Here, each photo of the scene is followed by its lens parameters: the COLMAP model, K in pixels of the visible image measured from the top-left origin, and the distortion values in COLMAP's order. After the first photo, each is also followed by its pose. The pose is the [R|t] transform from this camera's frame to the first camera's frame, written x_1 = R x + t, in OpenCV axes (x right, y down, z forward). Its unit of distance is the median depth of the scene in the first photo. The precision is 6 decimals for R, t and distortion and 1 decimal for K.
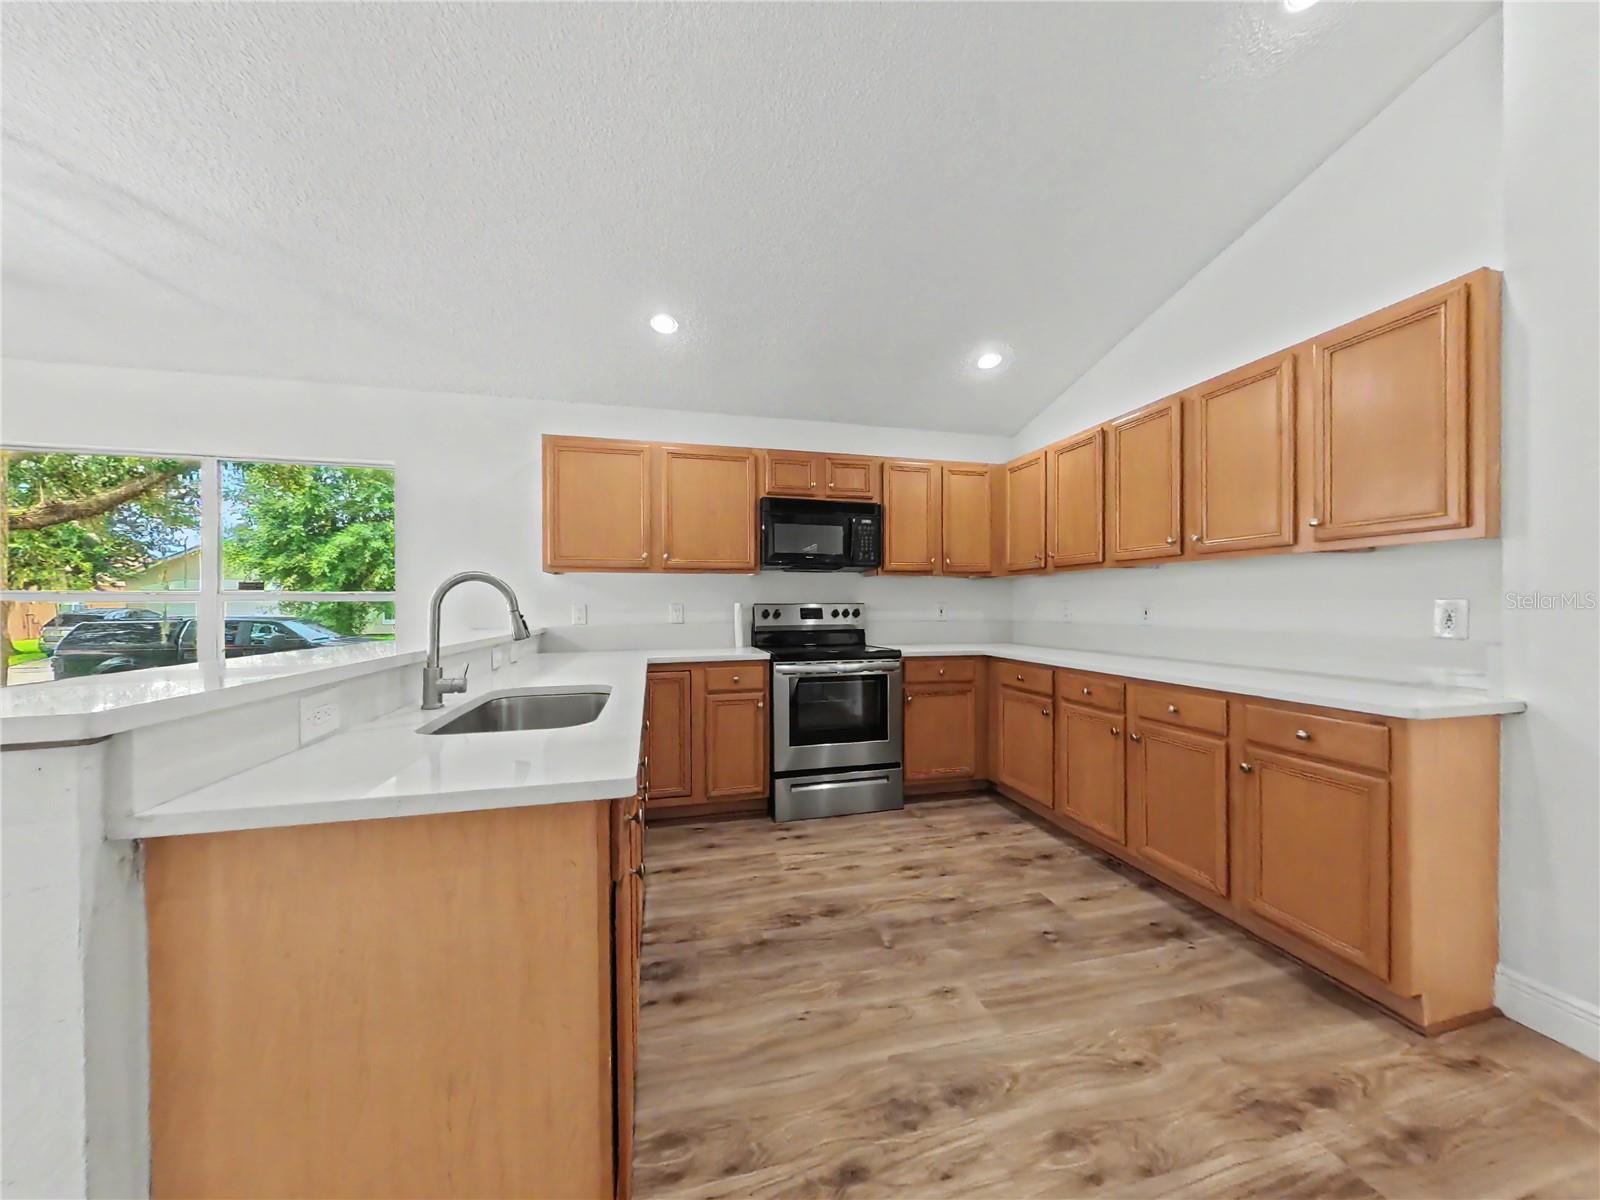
lens RADIAL K [[564.2, 0, 800.6], [0, 564.2, 618.7], [0, 0, 1]] dist [0.002073, 0.000144]
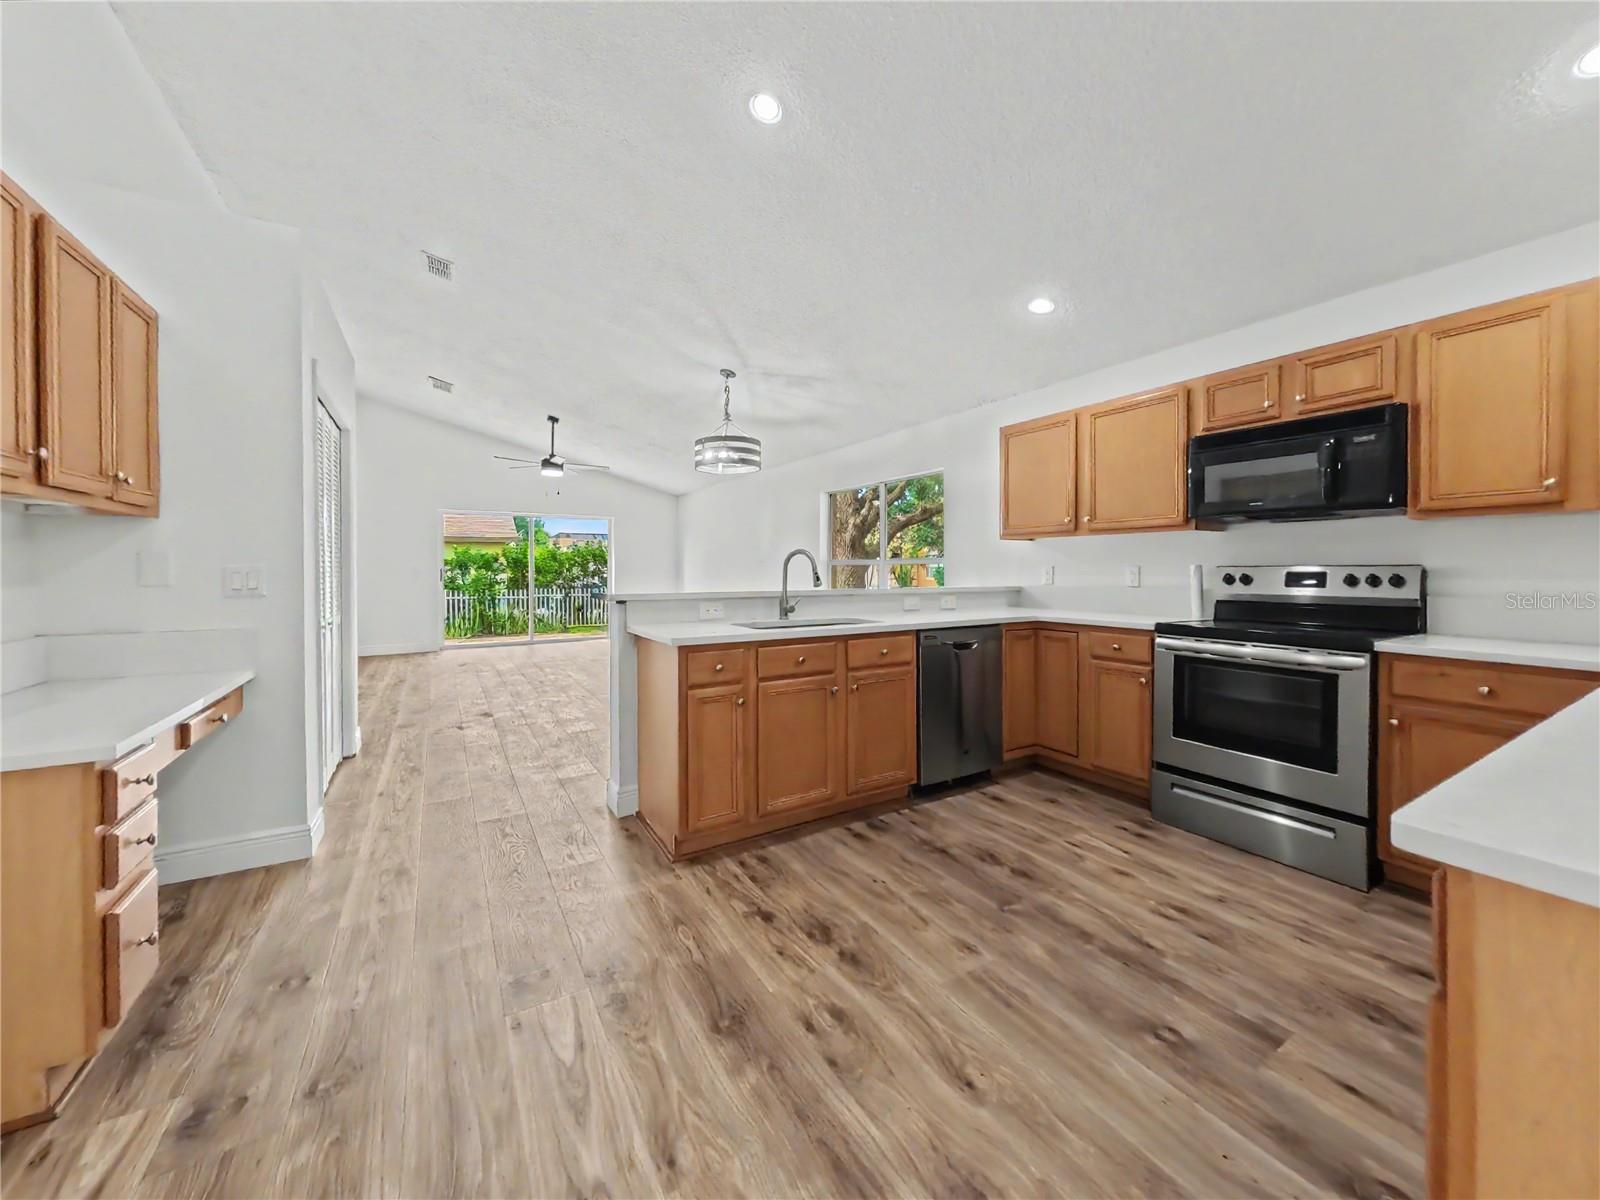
lens RADIAL K [[579.8, 0, 805.1], [0, 579.8, 592.3], [0, 0, 1]] dist [0.001583, 0.000072]
pose [[0.308657, 0.040844, -0.950296, 0.762133], [-0.023947, 0.999095, 0.035163, -0.005598], [0.950872, 0.011903, 0.309356, 0.261892]]
